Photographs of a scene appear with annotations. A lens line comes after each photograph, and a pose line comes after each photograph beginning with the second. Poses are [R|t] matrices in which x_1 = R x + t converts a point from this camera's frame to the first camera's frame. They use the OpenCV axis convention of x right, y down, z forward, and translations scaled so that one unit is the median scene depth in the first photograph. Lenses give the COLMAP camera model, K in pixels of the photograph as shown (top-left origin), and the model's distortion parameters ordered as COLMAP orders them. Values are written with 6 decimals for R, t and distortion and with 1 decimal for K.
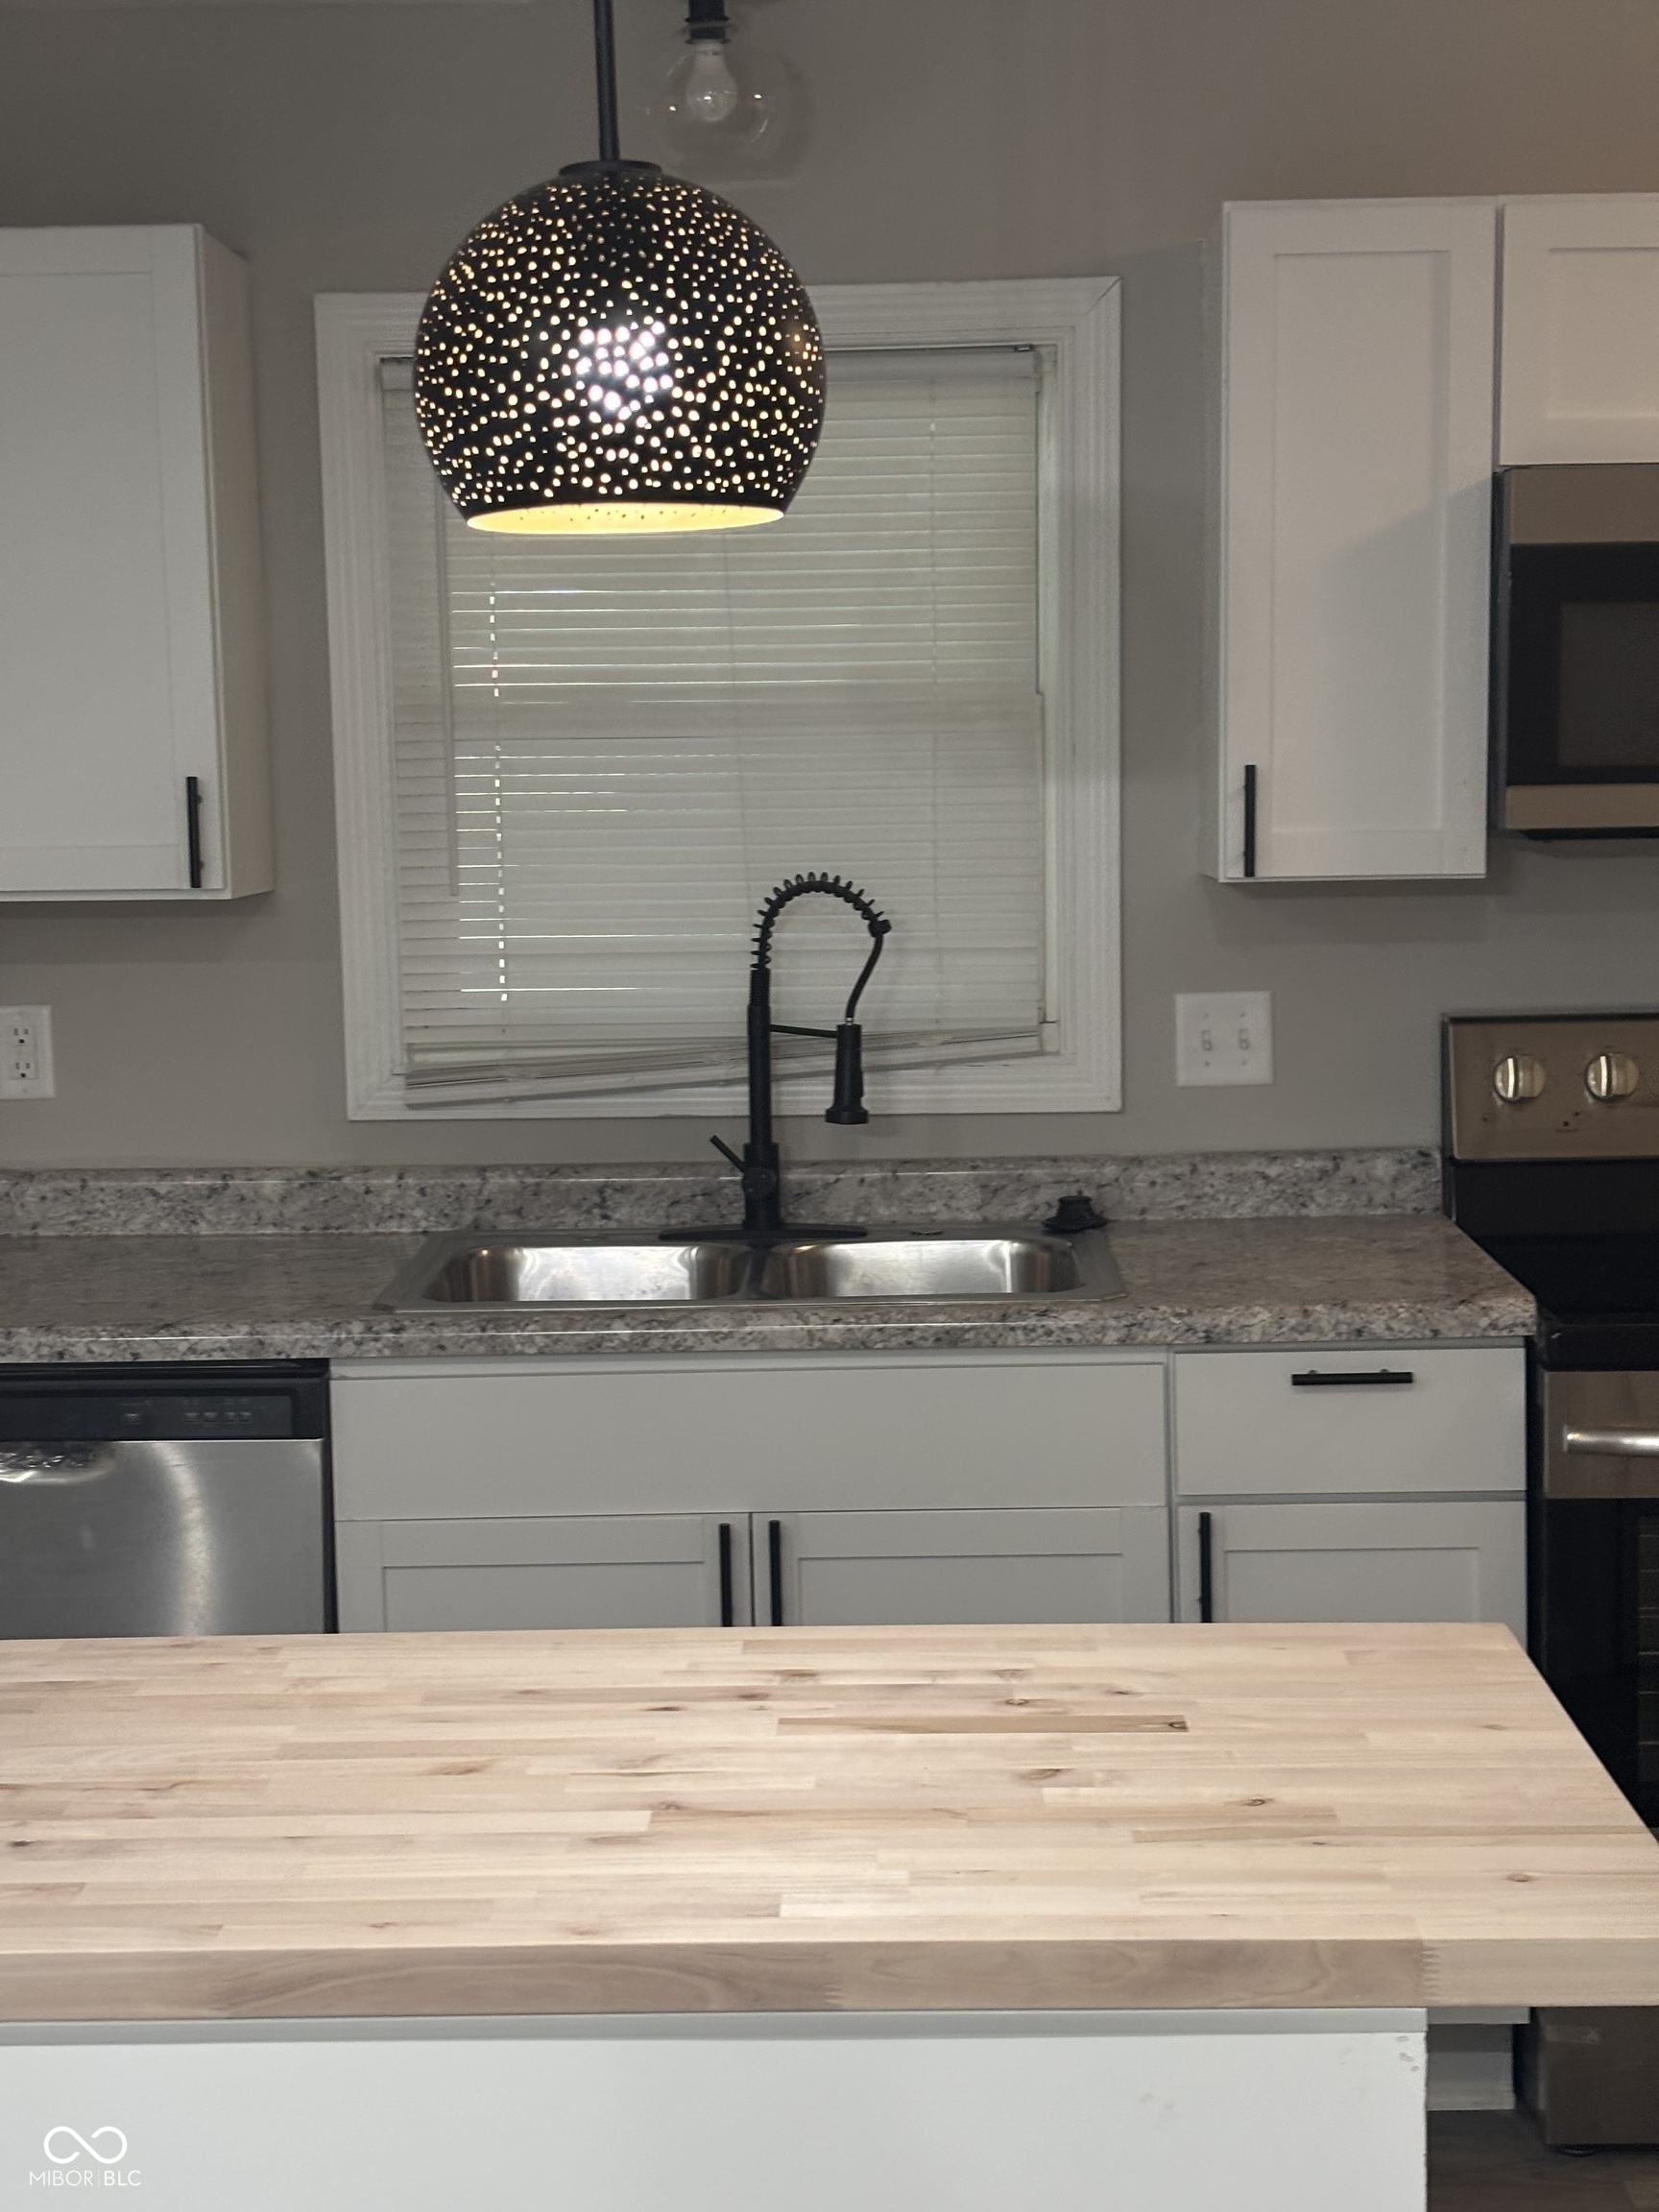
lens RADIAL K [[3308.9, 0, 794.6], [0, 3308.9, 1107.6], [0, 0, 1]] dist [0.274800, -1.252757]
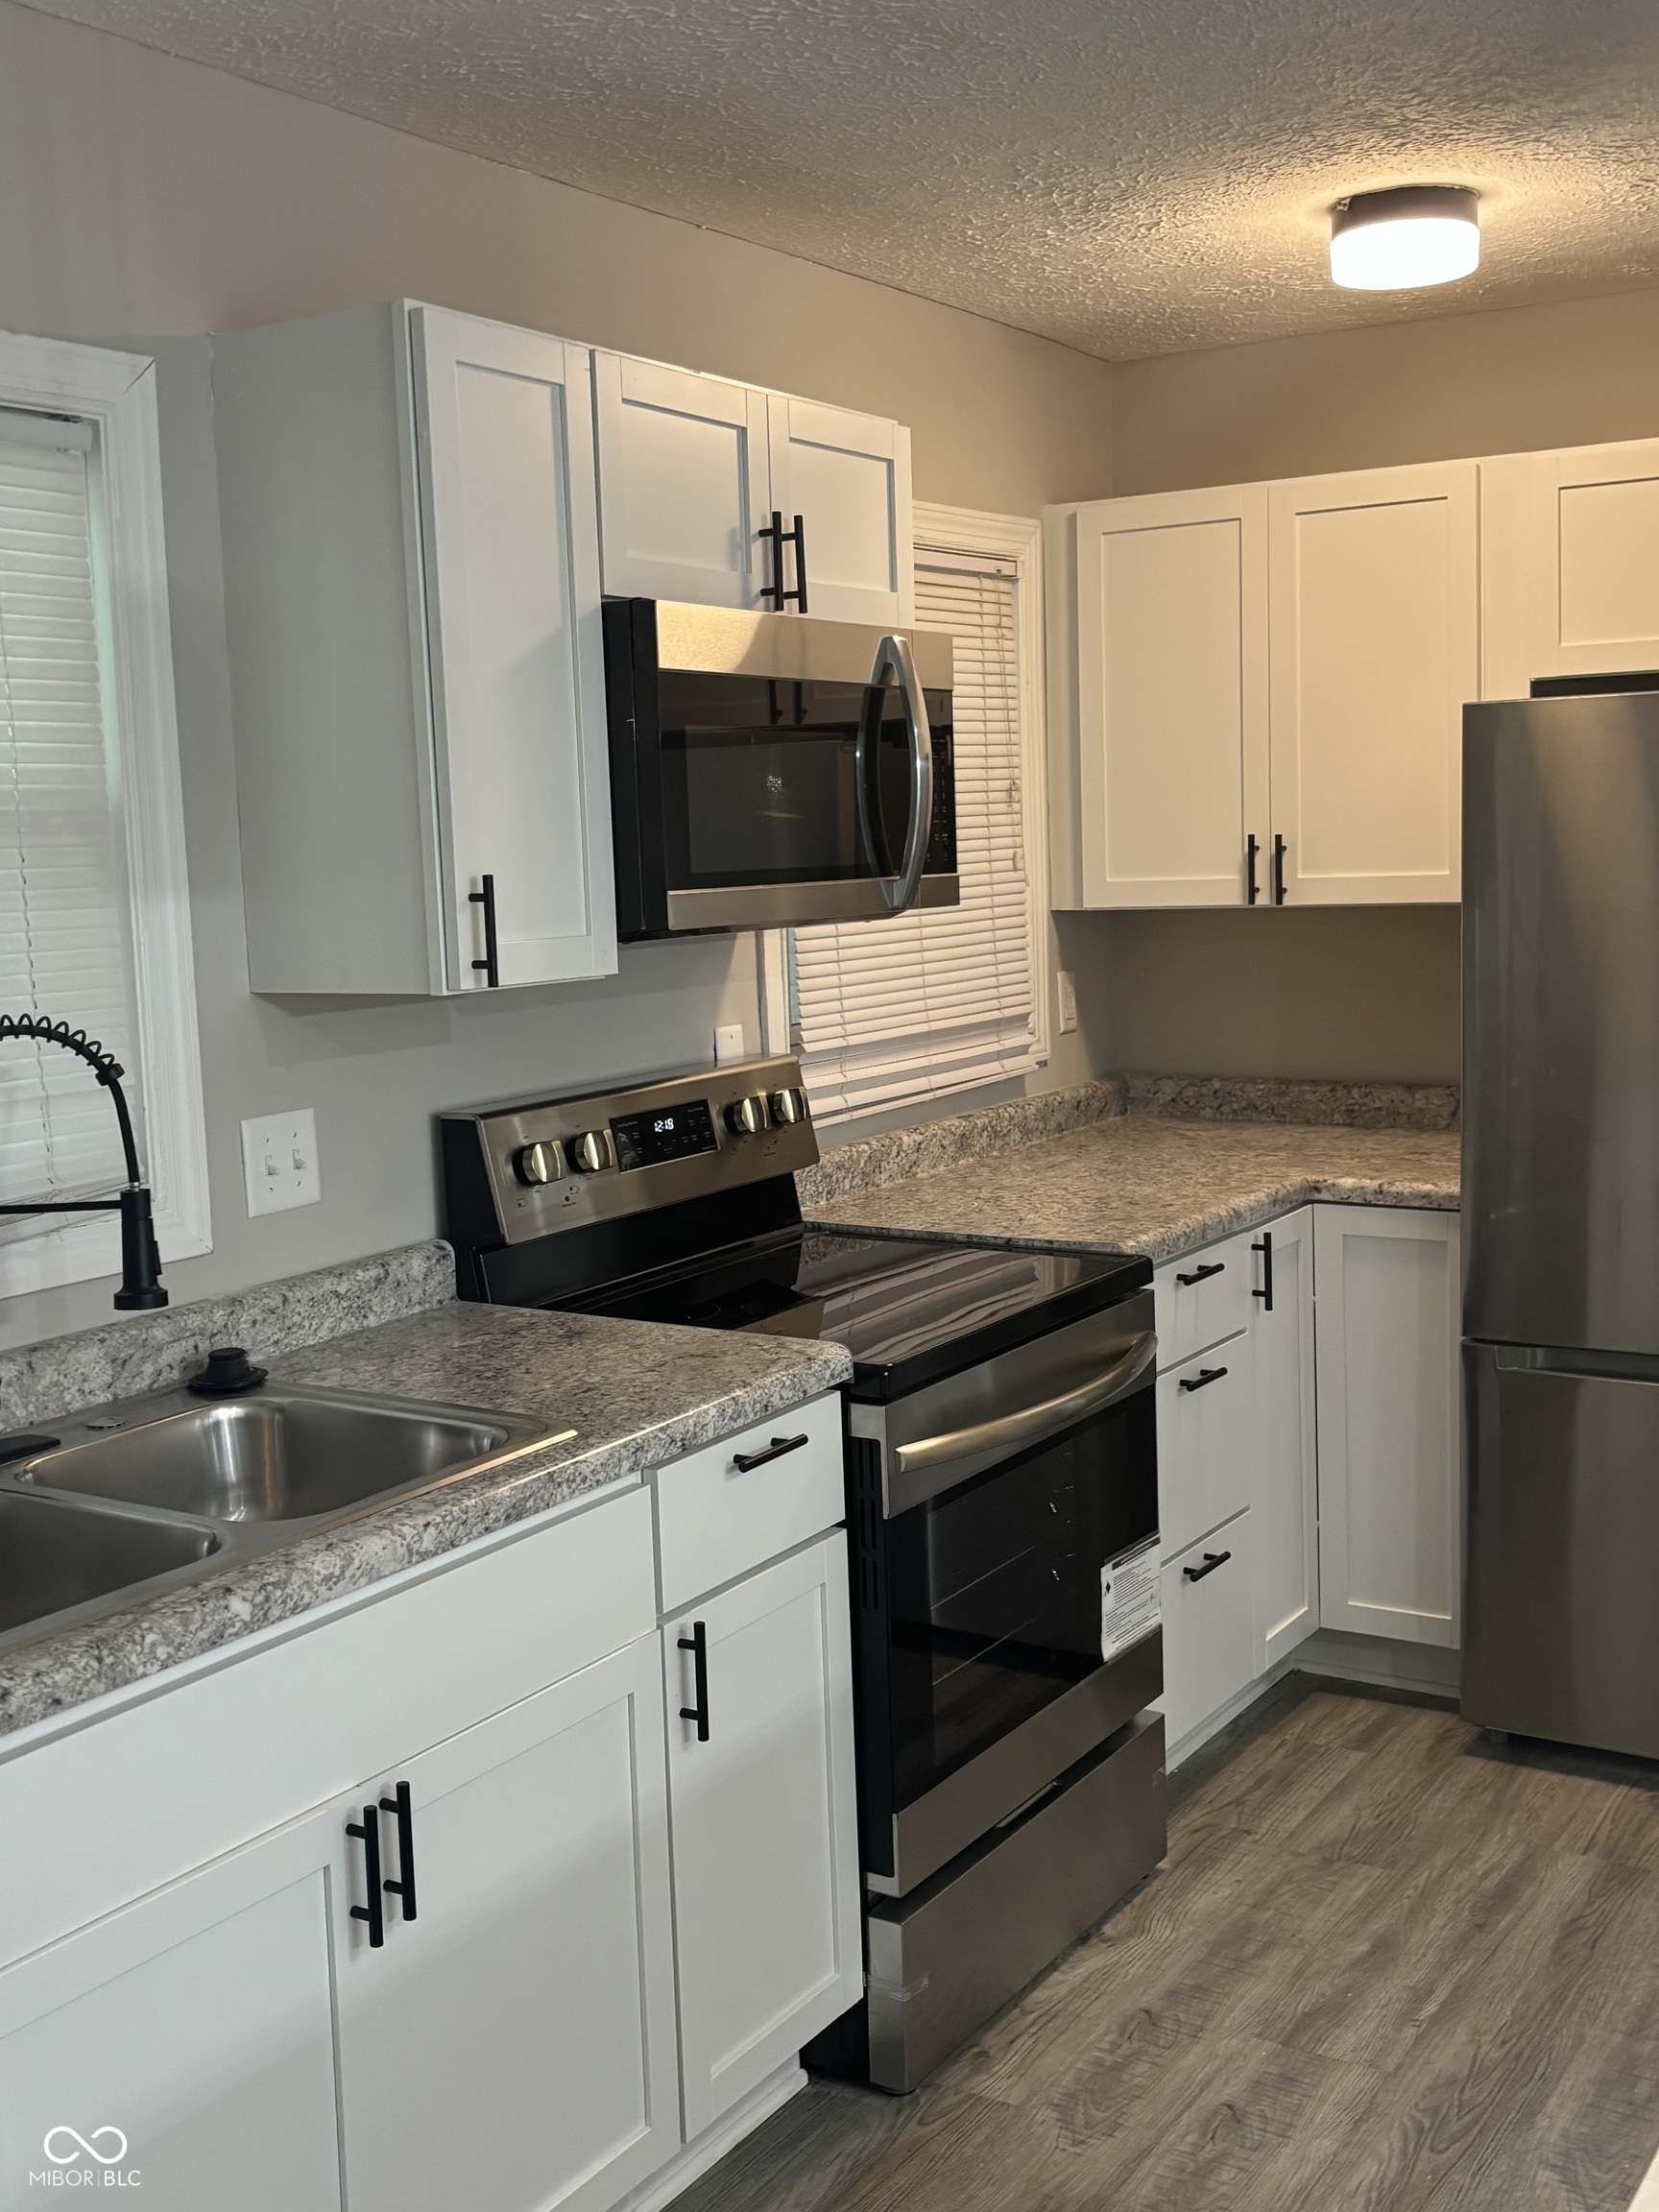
lens RADIAL K [[2424.5, 0, 815.6], [0, 2424.5, 1084.6], [0, 0, 1]] dist [0.145300, -0.365741]
pose [[0.500172, -0.091972, 0.861028, -0.409595], [0.117086, 0.992395, 0.037988, -0.052611], [-0.857973, 0.081814, 0.507137, 0.511713]]
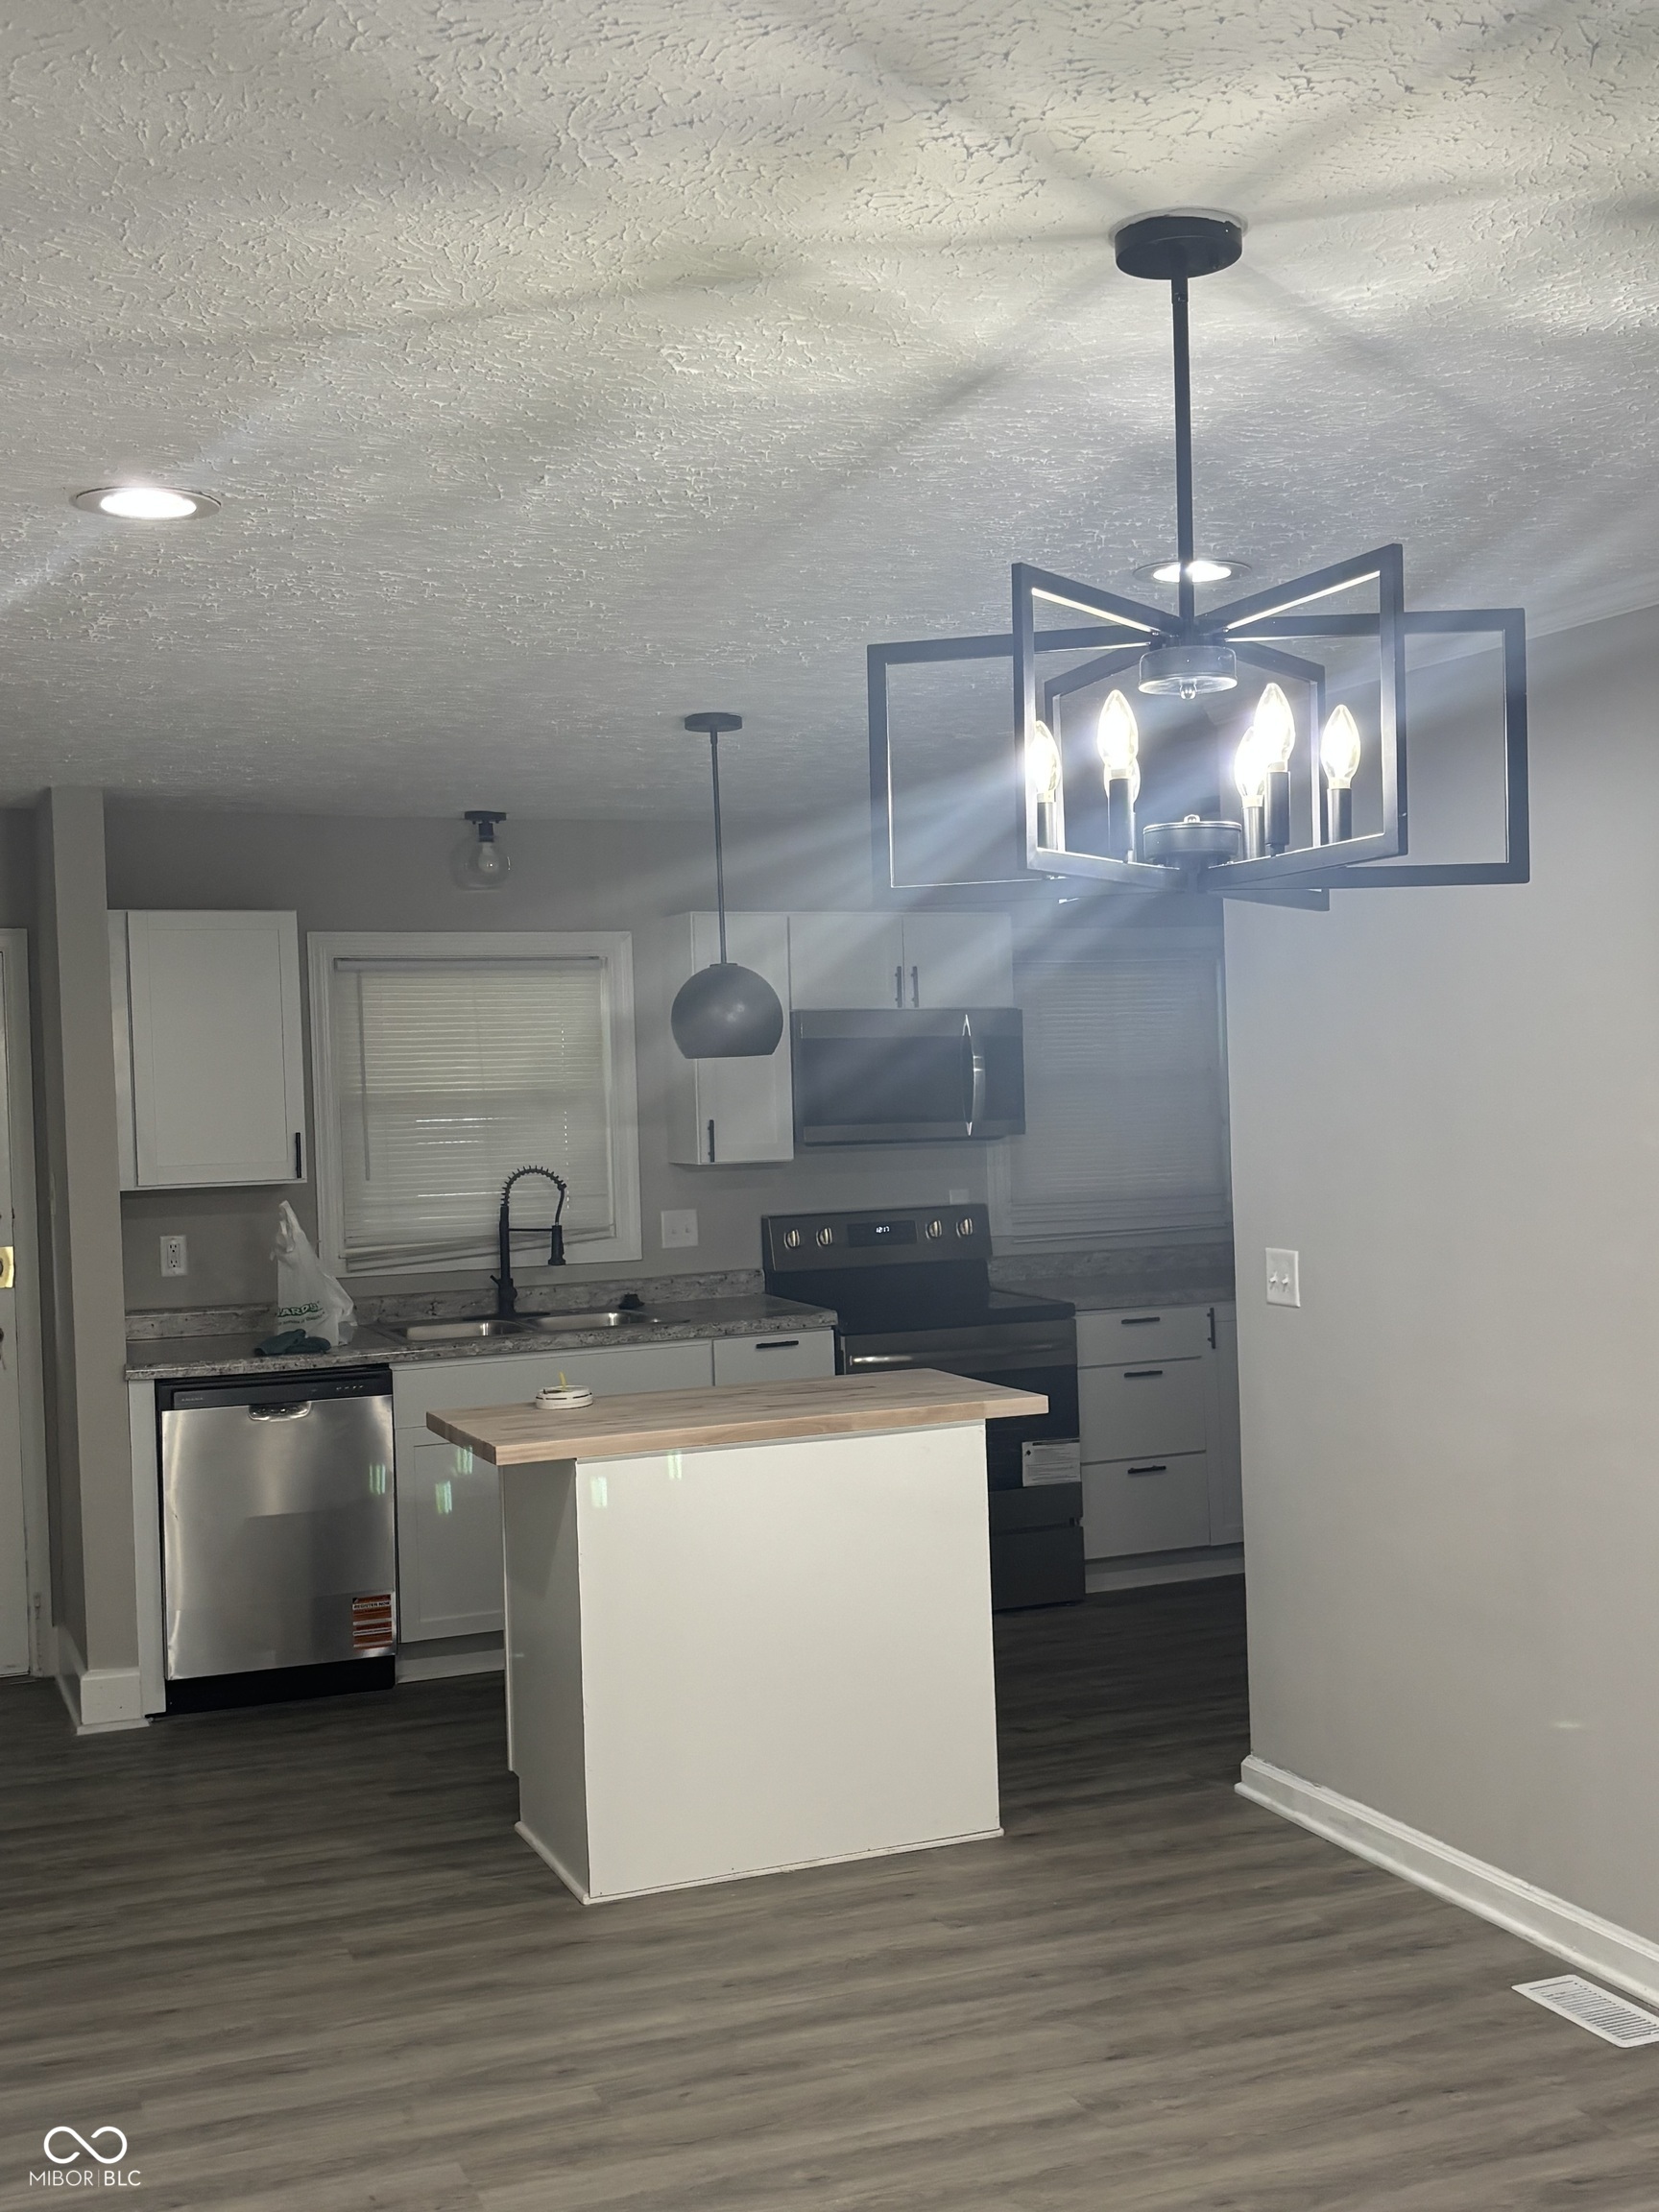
lens RADIAL K [[2424.5, 0, 815.6], [0, 2424.5, 1084.6], [0, 0, 1]] dist [0.145300, -0.365741]
pose [[0.918999, -0.012699, 0.394055, -0.500647], [0.057737, 0.993040, -0.102650, 0.065515], [-0.390009, 0.117087, 0.913336, -0.725366]]
